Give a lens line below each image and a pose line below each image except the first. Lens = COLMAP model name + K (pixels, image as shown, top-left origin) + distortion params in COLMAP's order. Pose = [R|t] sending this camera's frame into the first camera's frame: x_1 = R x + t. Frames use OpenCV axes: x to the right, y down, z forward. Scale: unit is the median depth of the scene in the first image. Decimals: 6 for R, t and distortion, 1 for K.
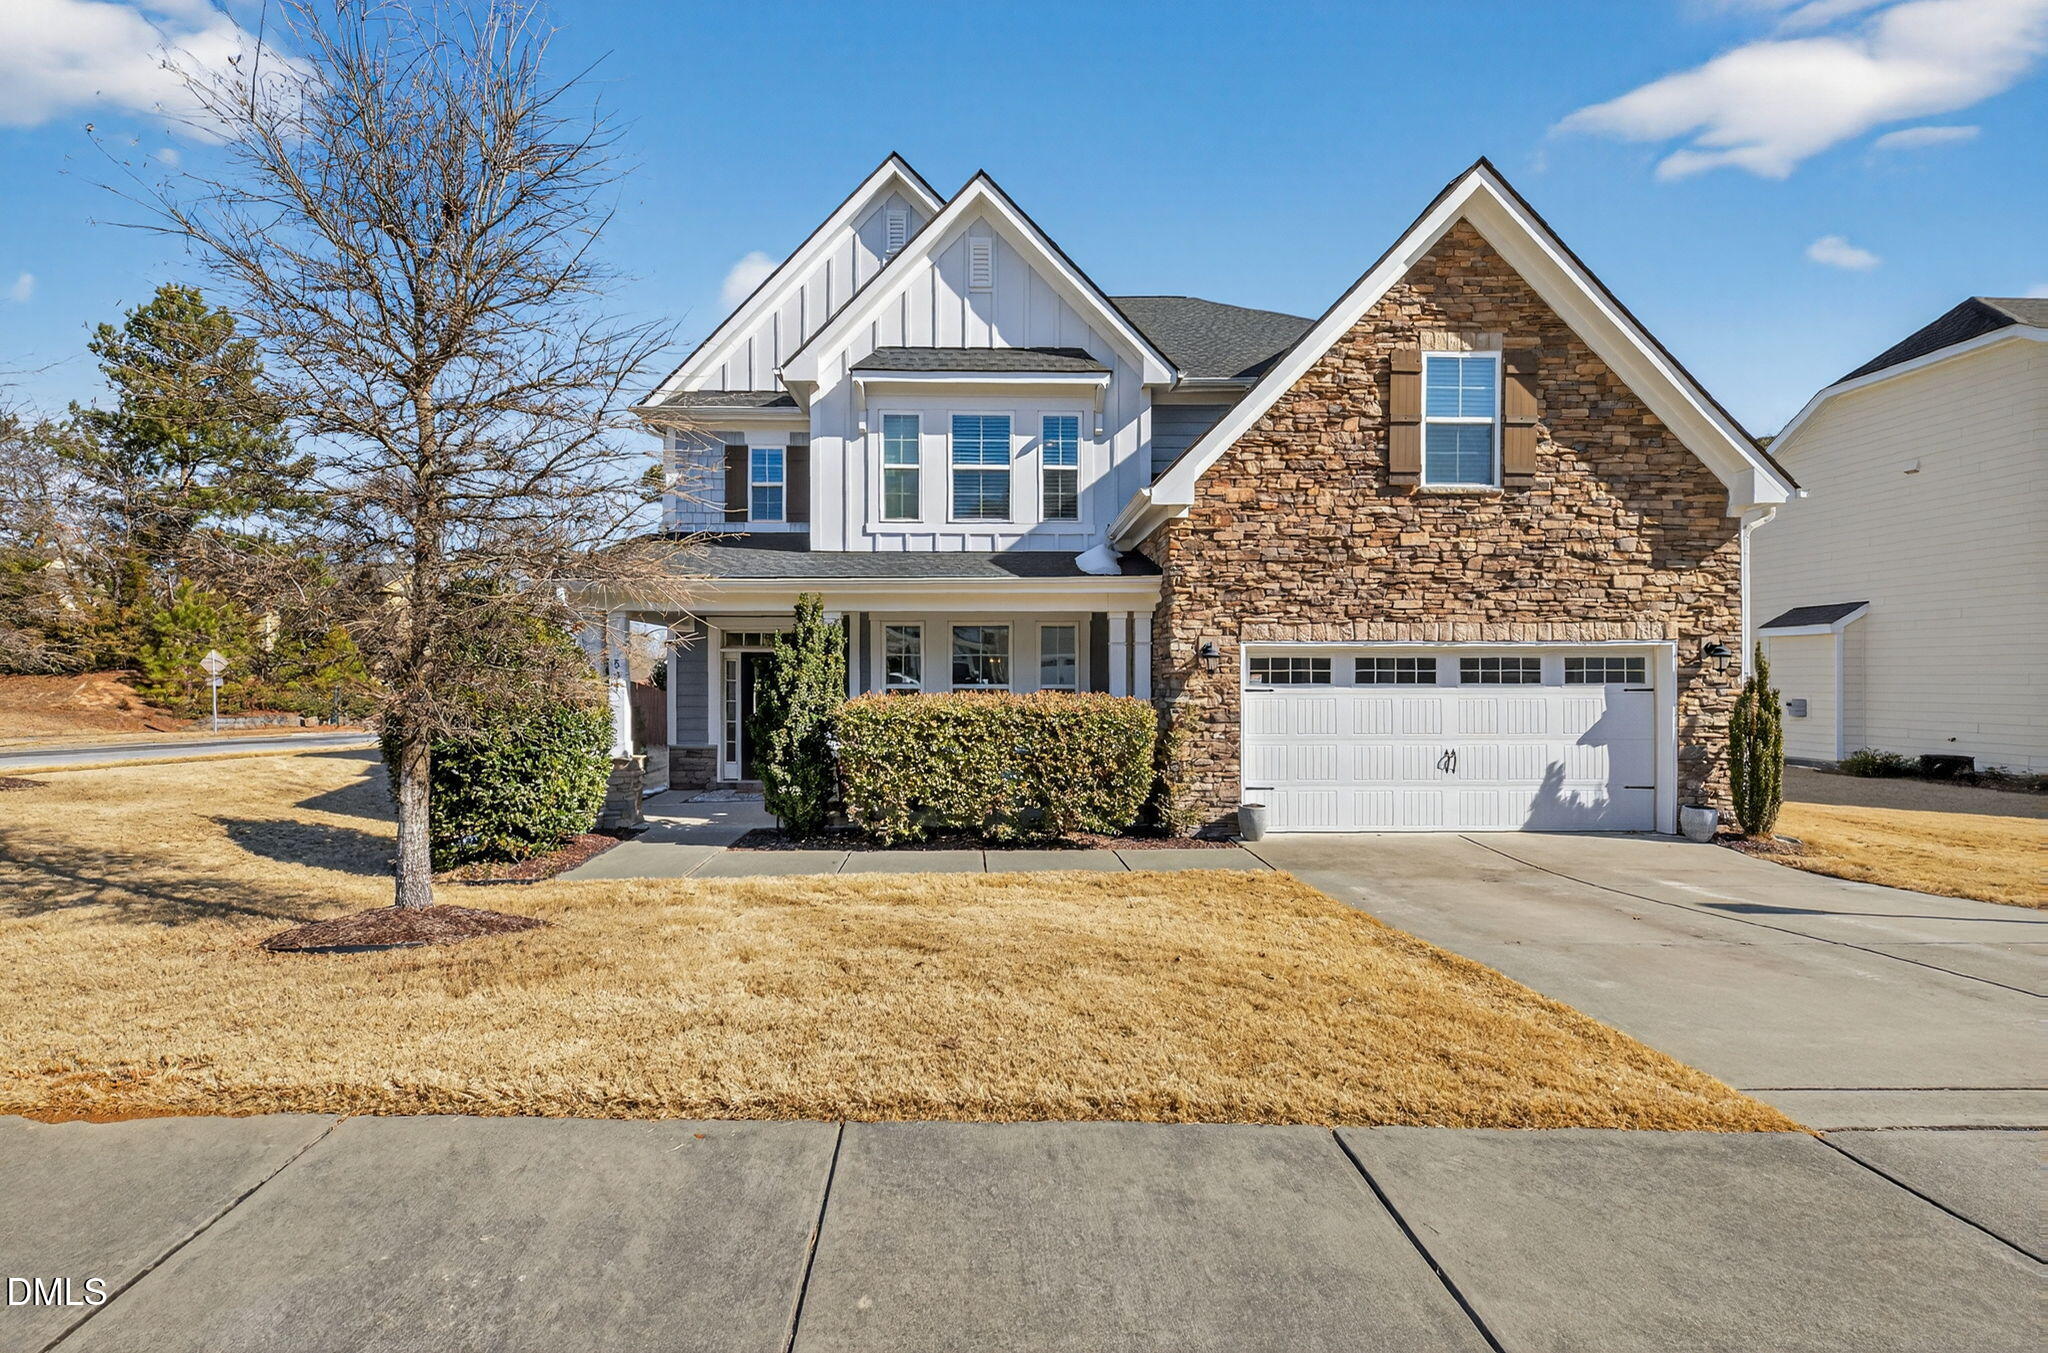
lens RADIAL K [[891.4, 0, 999.6], [0, 891.4, 657.8], [0, 0, 1]] dist [-0.000234, -0.000295]
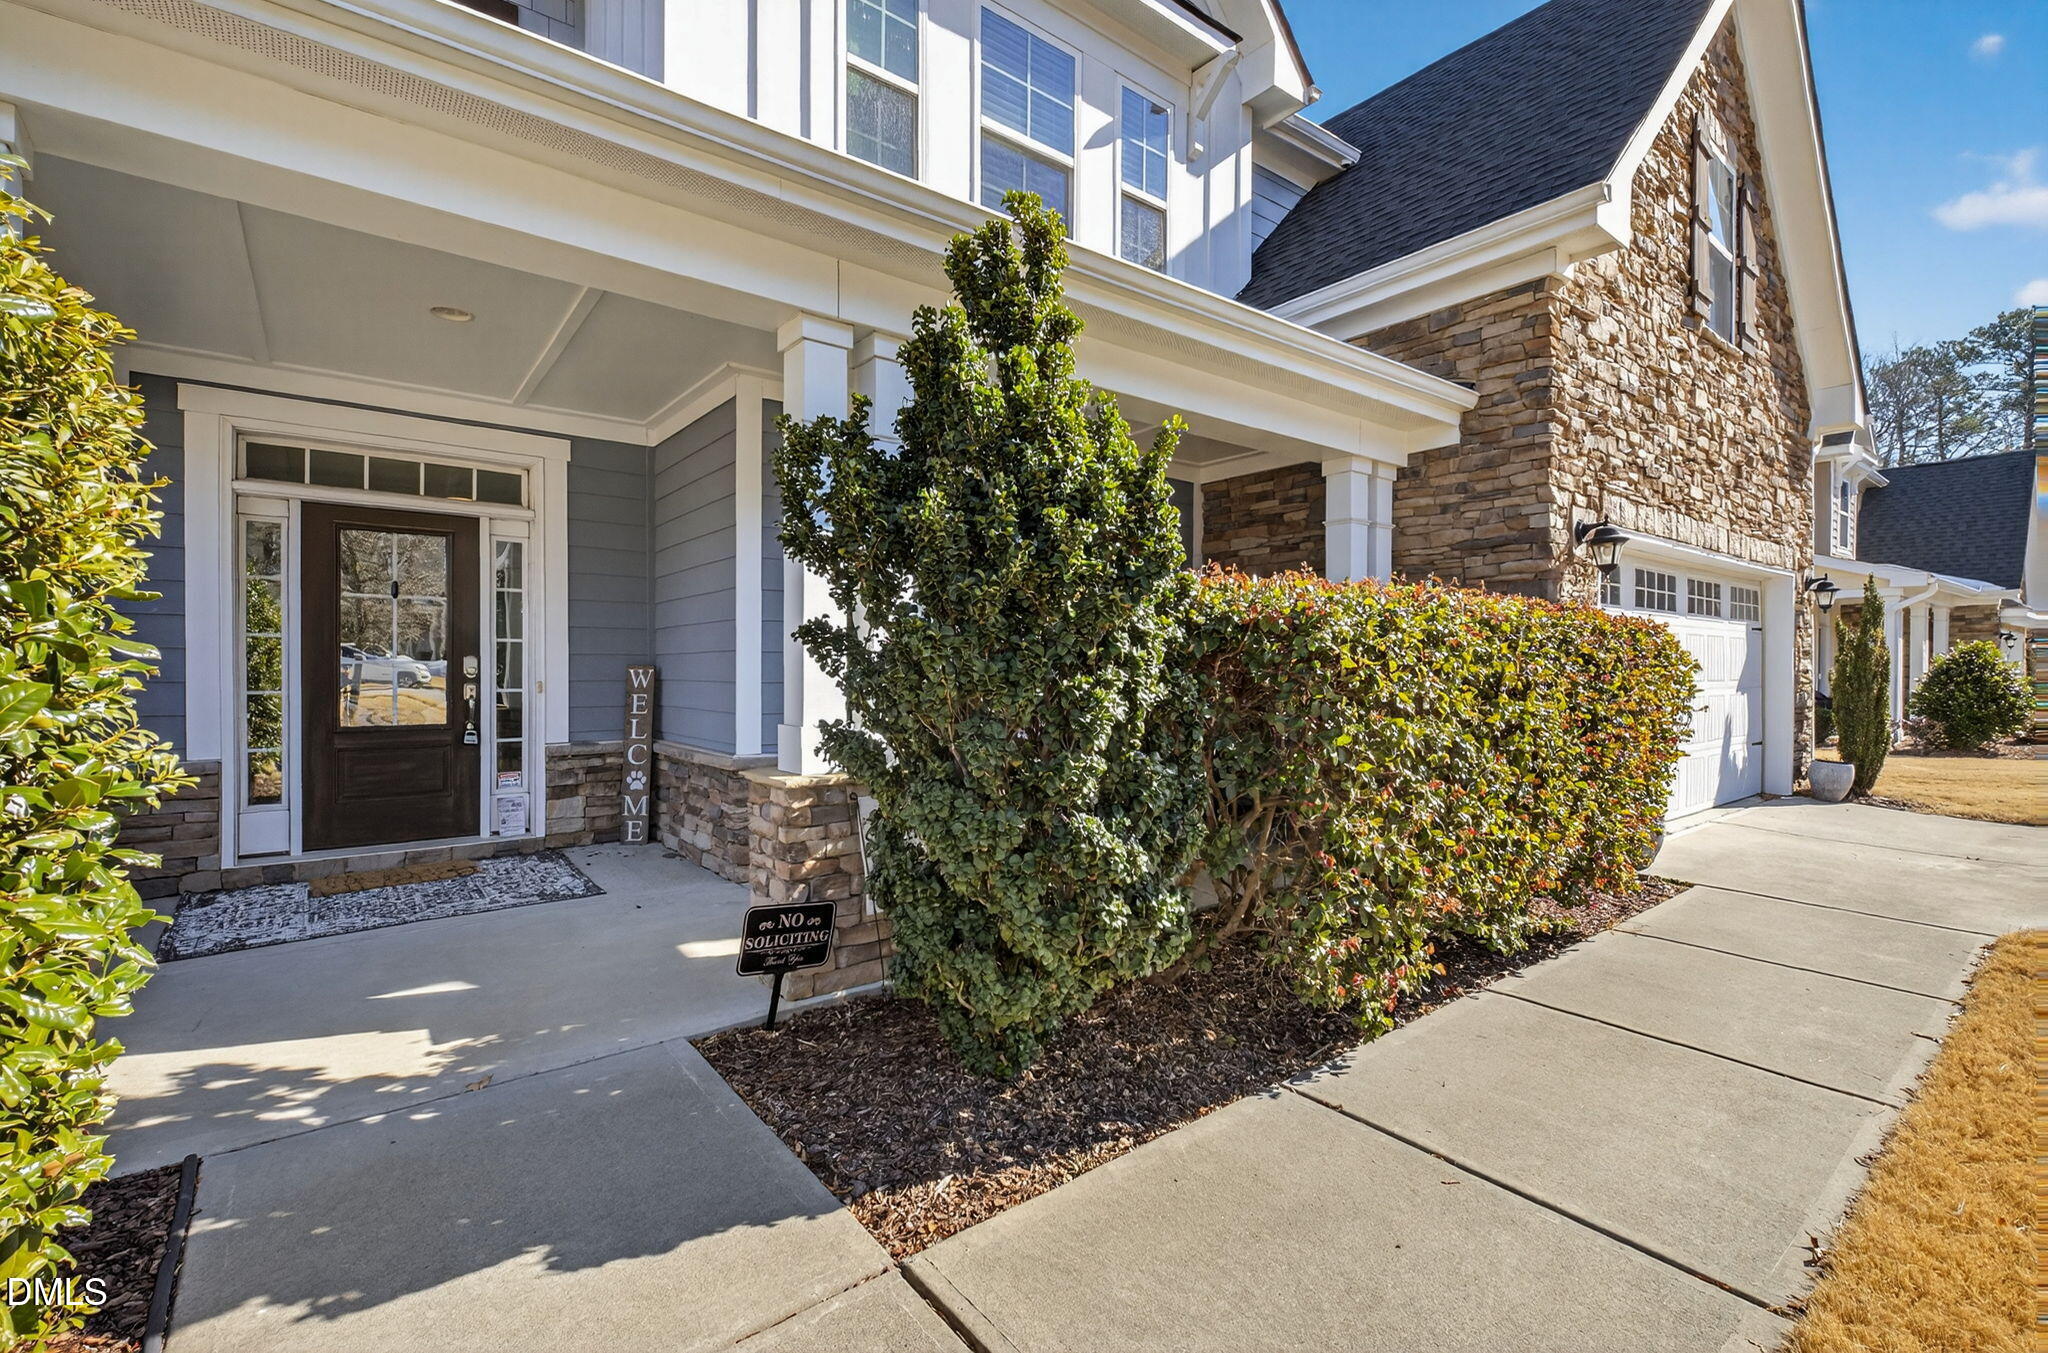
lens RADIAL K [[883.9, 0, 1024.0], [0, 883.9, 676.5], [0, 0, 1]] dist [0.025934, -0.000037]
pose [[0.816676, -0.001087, 0.577096, -0.294378], [-0.017077, 0.999515, 0.026048, 0.056746], [-0.576844, -0.031128, 0.816261, 0.600736]]
